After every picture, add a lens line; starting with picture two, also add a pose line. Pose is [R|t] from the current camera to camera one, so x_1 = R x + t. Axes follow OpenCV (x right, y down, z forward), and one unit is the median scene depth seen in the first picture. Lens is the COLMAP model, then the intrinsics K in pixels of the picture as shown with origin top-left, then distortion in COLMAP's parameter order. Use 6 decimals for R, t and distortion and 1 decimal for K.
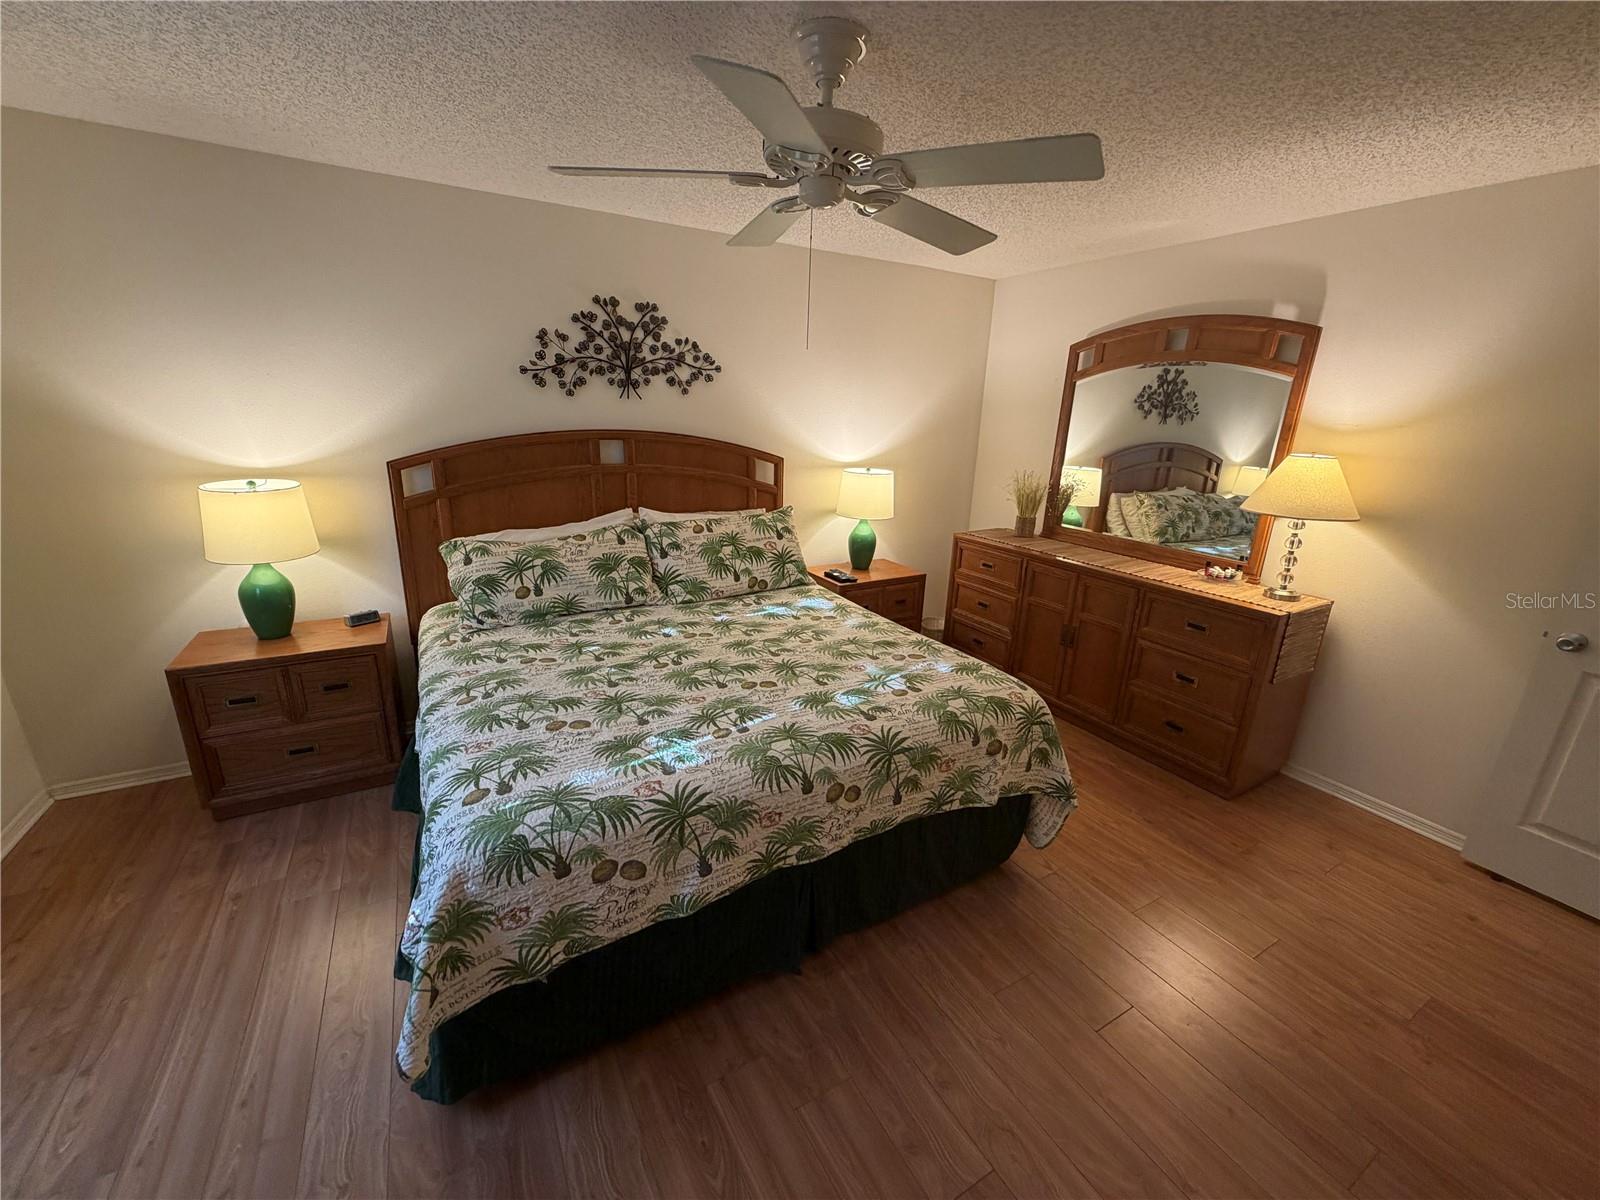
lens RADIAL K [[638.0, 0, 795.9], [0, 638.0, 598.9], [0, 0, 1]] dist [0.000777, -0.000045]
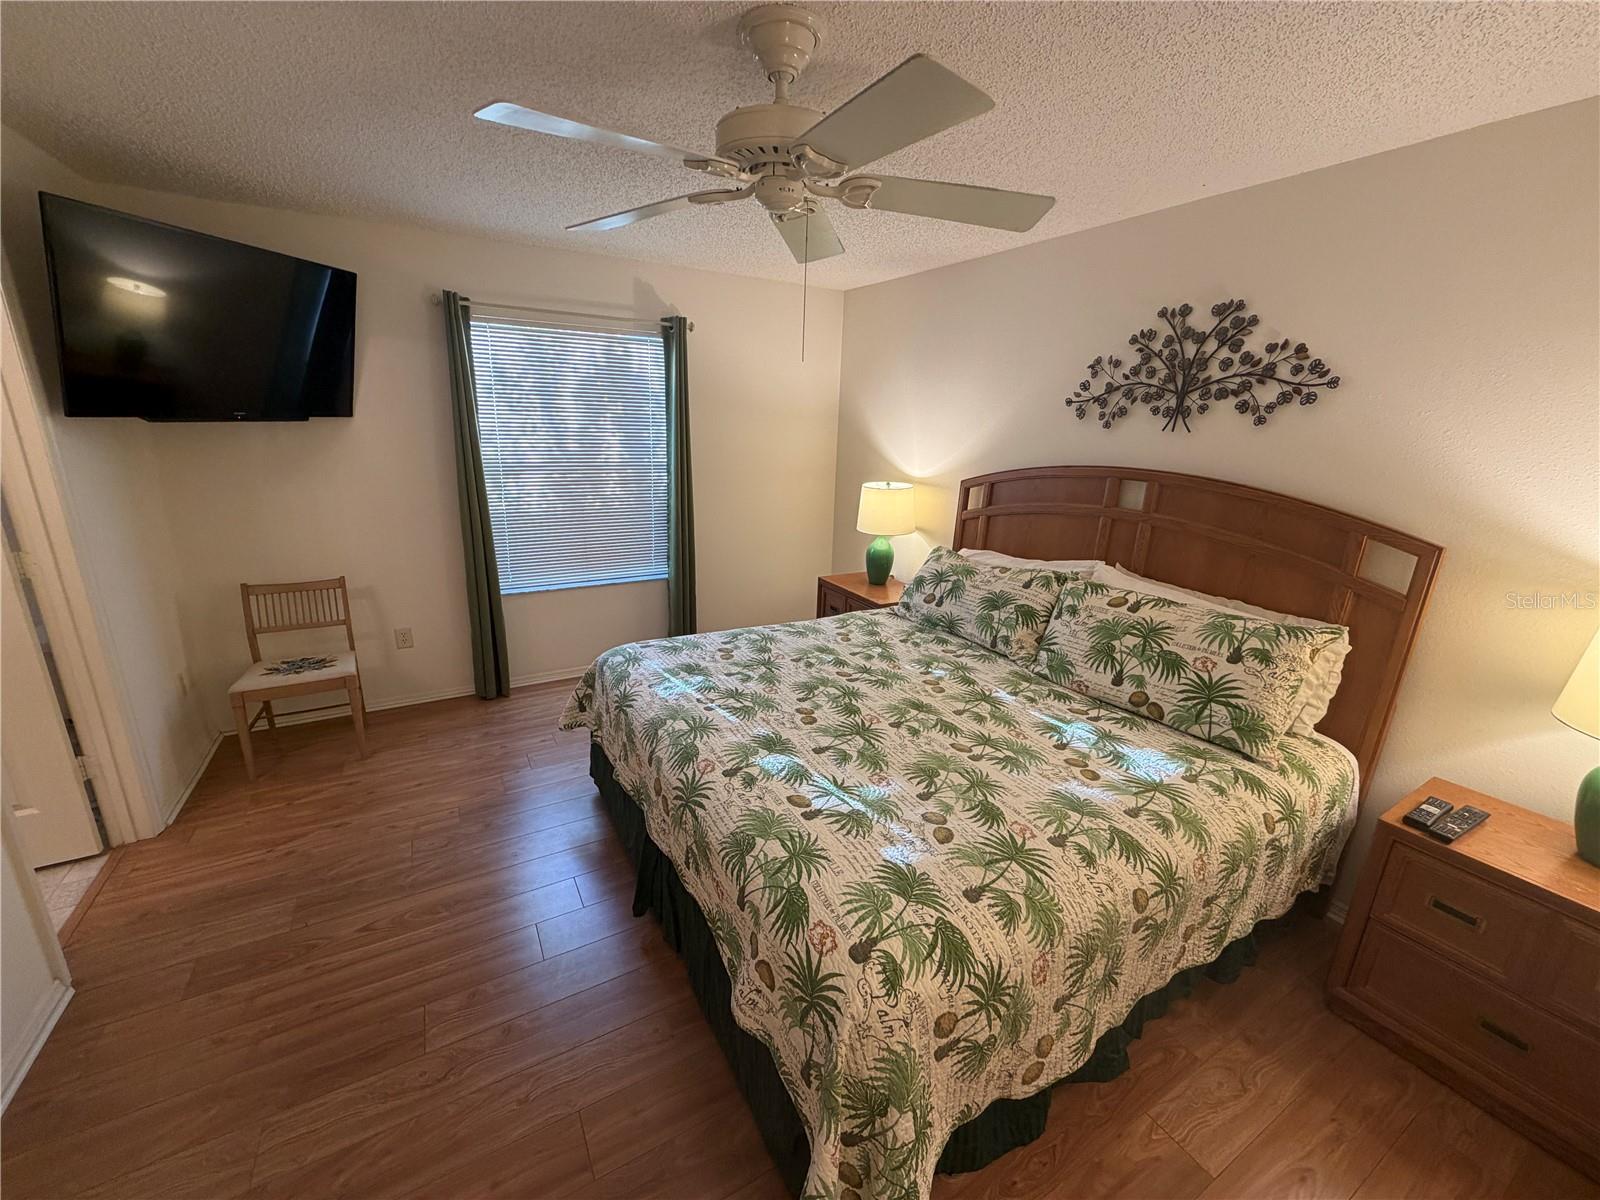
lens RADIAL K [[638.0, 0, 796.8], [0, 638.0, 600.6], [0, 0, 1]] dist [0.000777, -0.000045]
pose [[-0.000419, 0.245333, -0.969439, 0.584652], [-0.319224, 0.918684, 0.232626, -0.170351], [0.947679, 0.309566, 0.077931, 0.609863]]
